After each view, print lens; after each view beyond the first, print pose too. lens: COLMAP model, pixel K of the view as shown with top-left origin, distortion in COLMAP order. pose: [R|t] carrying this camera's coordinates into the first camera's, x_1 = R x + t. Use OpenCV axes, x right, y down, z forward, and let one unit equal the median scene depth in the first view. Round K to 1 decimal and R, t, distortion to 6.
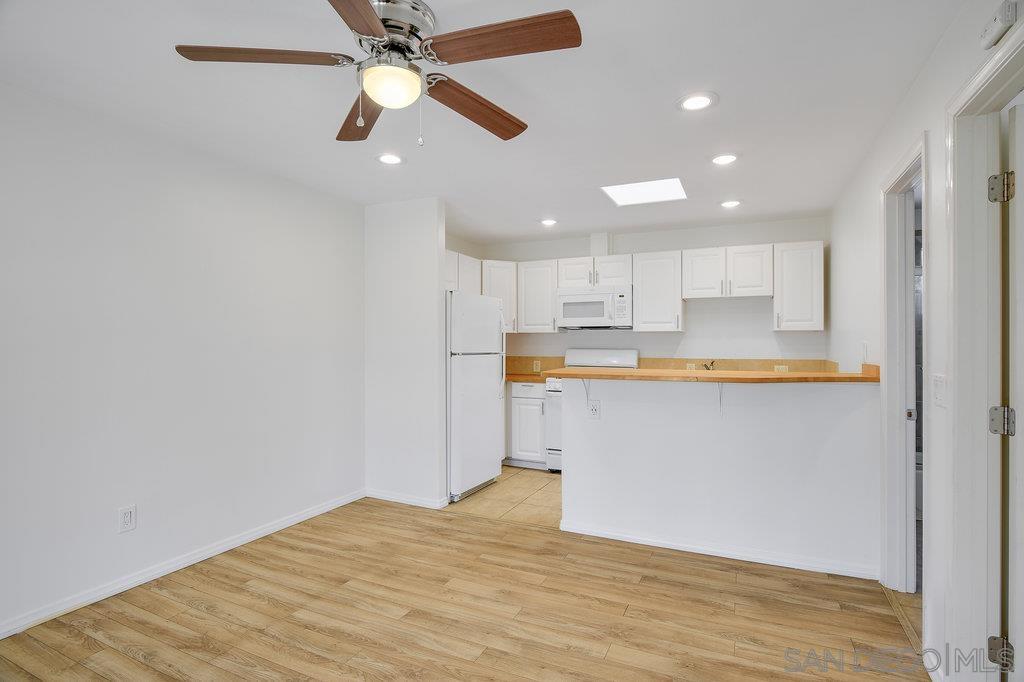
lens RADIAL K [[513.3, 0, 516.6], [0, 513.3, 342.9], [0, 0, 1]] dist [-0.009185, -0.000059]
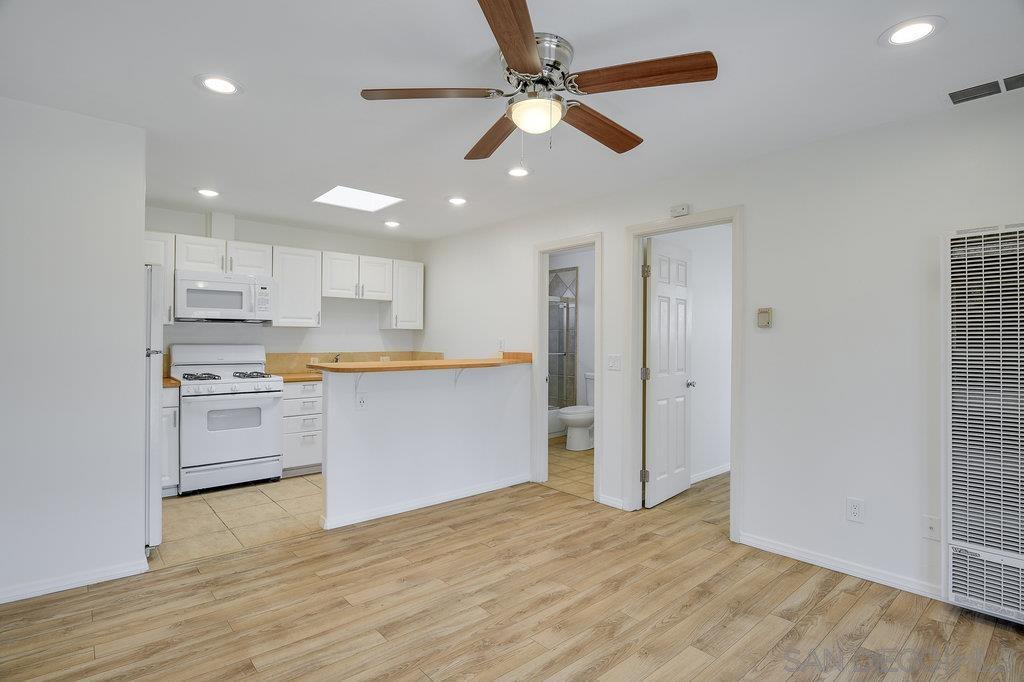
lens RADIAL K [[507.7, 0, 505.8], [0, 507.7, 337.5], [0, 0, 1]] dist [-0.015215, -0.000394]
pose [[0.416110, 0.006428, 0.909291, -0.629486], [-0.004609, 0.999977, -0.004960, 0.003020], [-0.909302, -0.002127, 0.416131, 0.284768]]
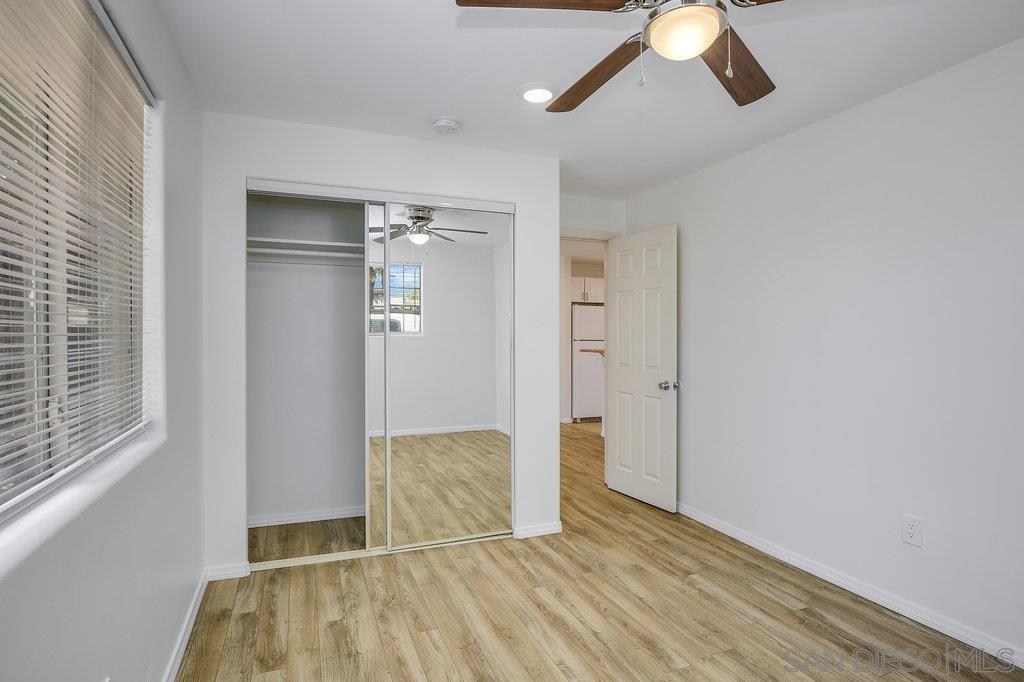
lens RADIAL K [[547.2, 0, 512.0], [0, 547.2, 341.0], [0, 0, 1]] dist [-0.029127, -0.000347]
pose [[0.727916, 0.006418, -0.685636, 1.086566], [-0.003213, 0.999977, 0.005948, 0.034215], [0.685659, -0.002127, 0.727920, -0.527042]]
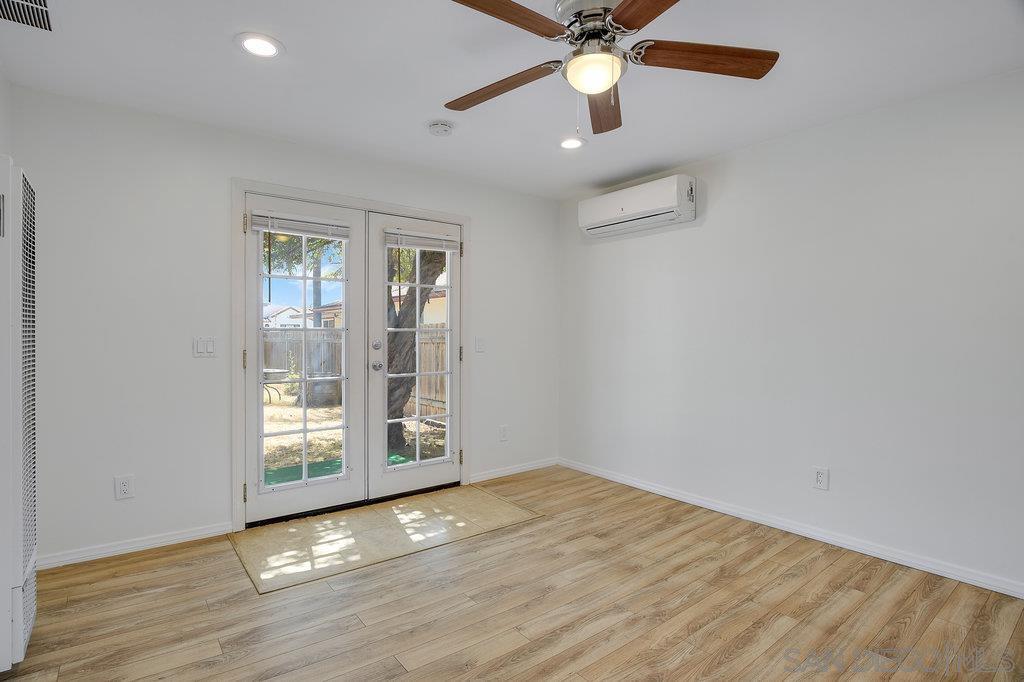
lens RADIAL K [[505.3, 0, 493.8], [0, 505.3, 340.2], [0, 0, 1]] dist [-0.017101, -0.000103]
pose [[-0.478279, 0.008943, -0.878162, 0.375822], [-0.001046, 0.999942, 0.010753, 0.026018], [0.878207, 0.006062, -0.478242, 0.638372]]
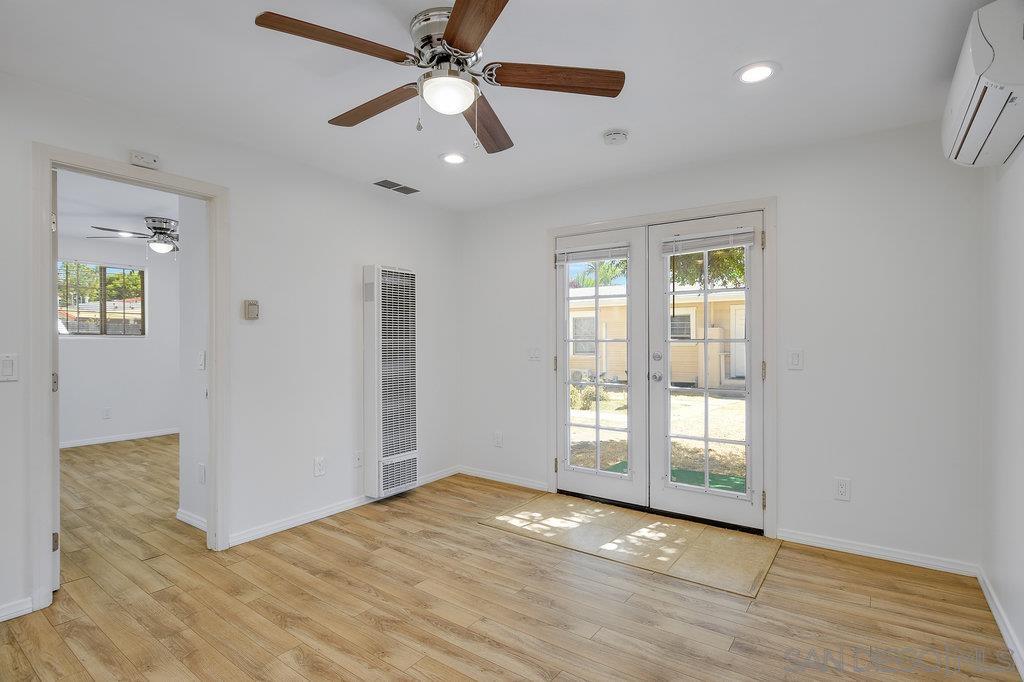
lens RADIAL K [[513.3, 0, 516.6], [0, 513.3, 342.9], [0, 0, 1]] dist [-0.009185, -0.000059]
pose [[-0.980534, 0.000005, 0.196349, -0.287988], [0.000252, 0.999999, 0.001234, 0.018644], [-0.196349, 0.001259, -0.980533, 0.995272]]
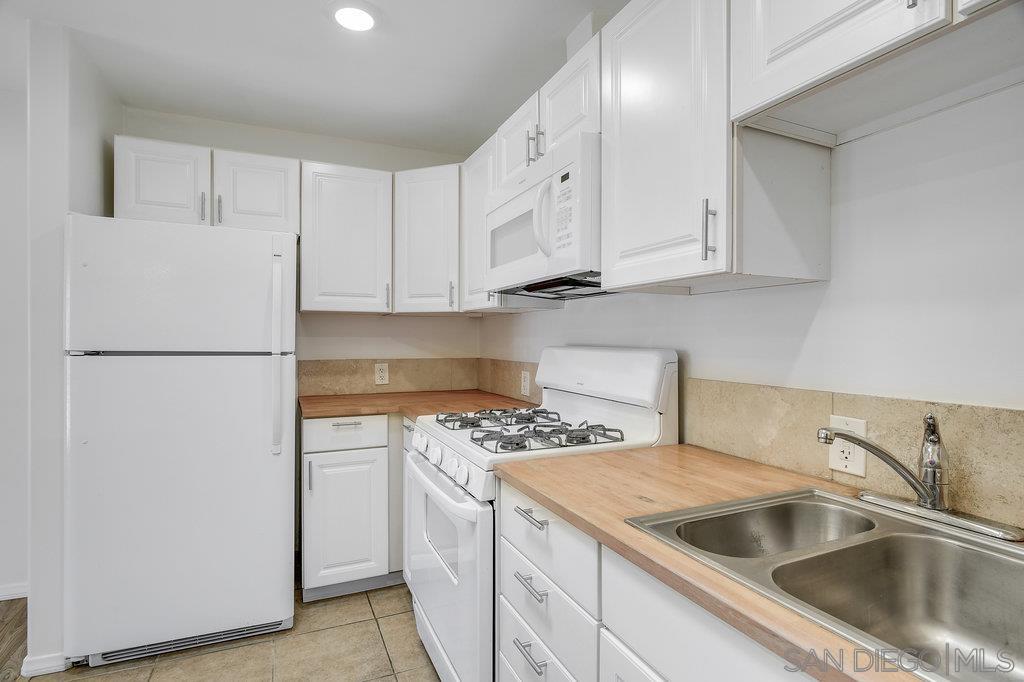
lens RADIAL K [[511.5, 0, 497.2], [0, 511.5, 340.5], [0, 0, 1]] dist [-0.003679, -0.000549]
pose [[0.756695, 0.007464, -0.653726, 0.519687], [-0.006590, 0.999971, 0.003789, 0.009329], [0.653735, 0.001441, 0.756722, 1.017661]]
